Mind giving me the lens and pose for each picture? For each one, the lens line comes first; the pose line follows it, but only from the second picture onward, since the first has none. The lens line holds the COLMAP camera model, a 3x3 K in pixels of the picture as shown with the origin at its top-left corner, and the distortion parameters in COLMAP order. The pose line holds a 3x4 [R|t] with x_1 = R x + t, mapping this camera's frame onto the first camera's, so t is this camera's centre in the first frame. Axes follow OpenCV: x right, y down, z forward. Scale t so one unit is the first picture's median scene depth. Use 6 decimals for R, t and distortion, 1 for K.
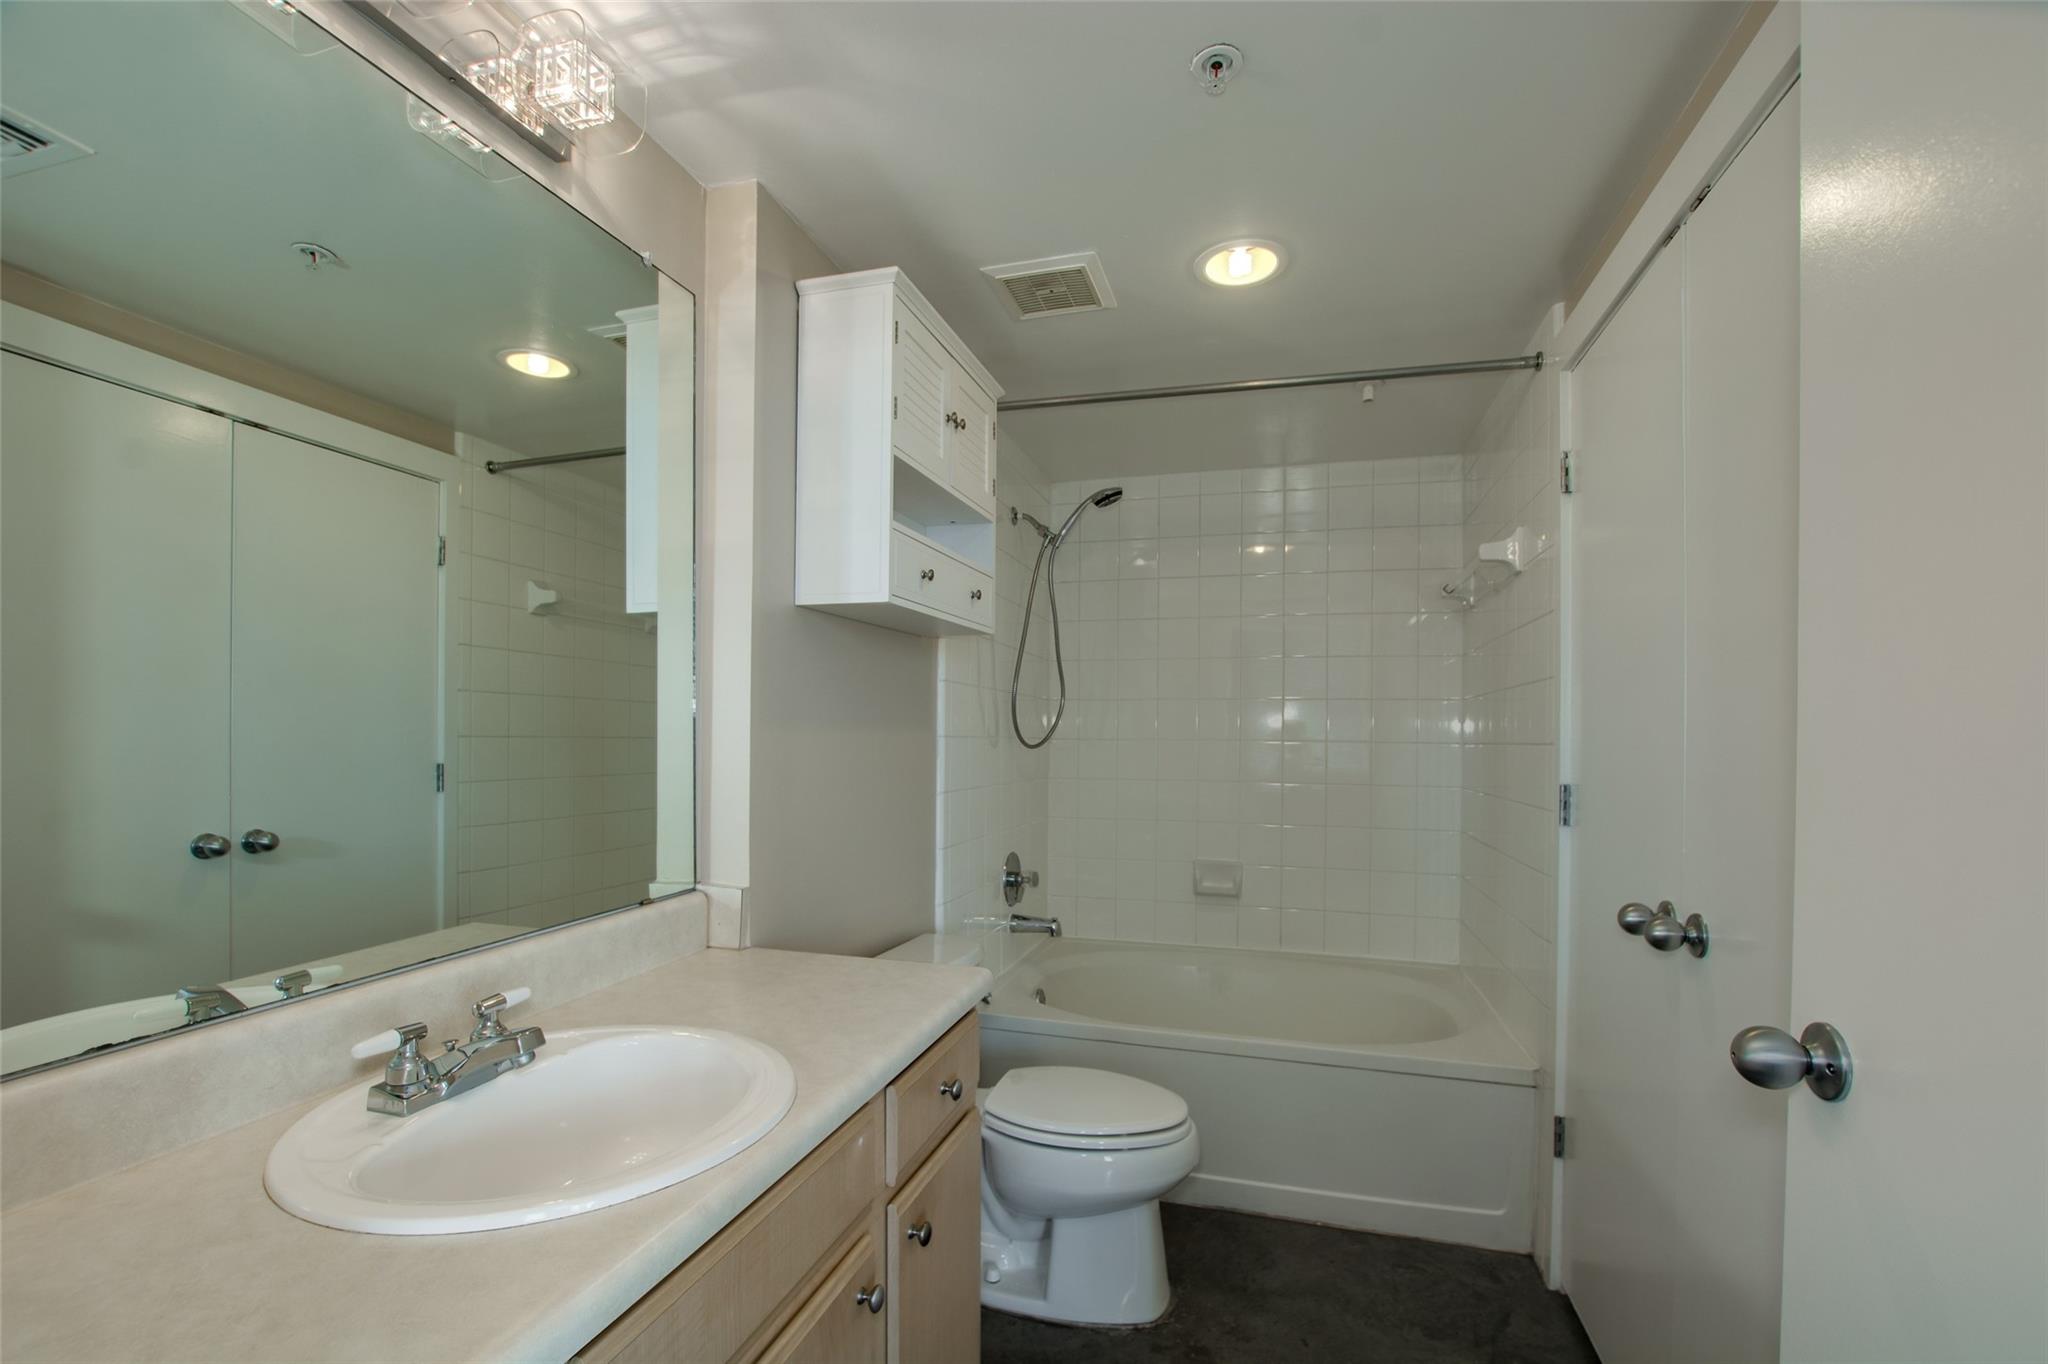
lens RADIAL K [[882.5, 0, 1018.9], [0, 882.5, 732.2], [0, 0, 1]] dist [-0.017156, 0.000026]
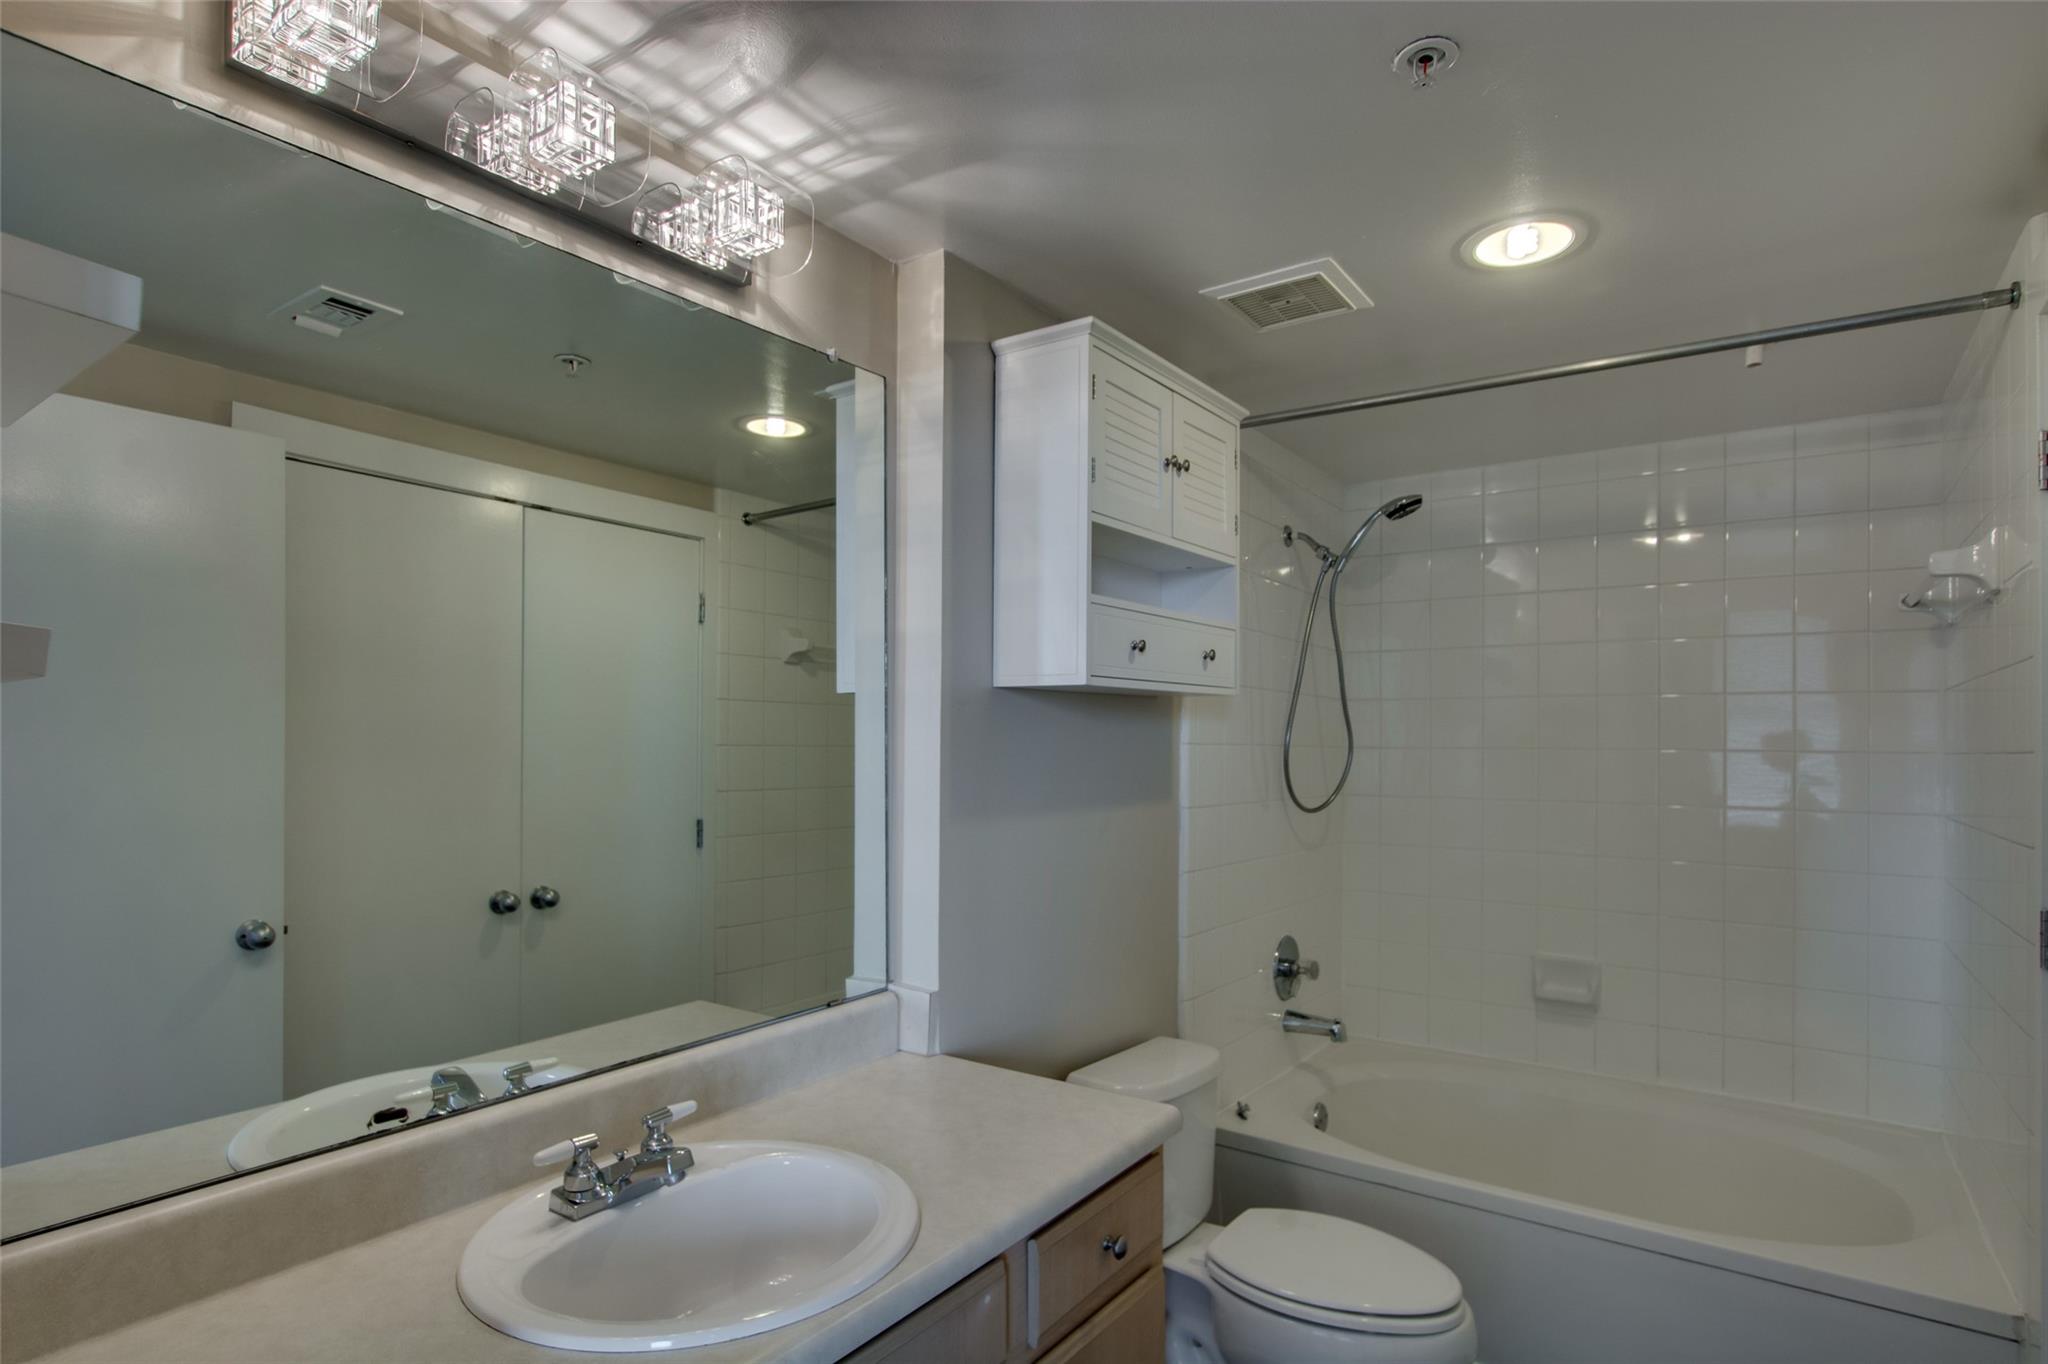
lens RADIAL K [[1045.8, 0, 1027.0], [0, 1045.8, 736.1], [0, 0, 1]] dist [-0.006123, 0.000419]
pose [[0.949004, -0.004601, -0.315229, 0.119892], [0.001549, 0.999949, -0.009931, -0.074190], [0.315259, 0.008936, 0.948964, -0.040038]]
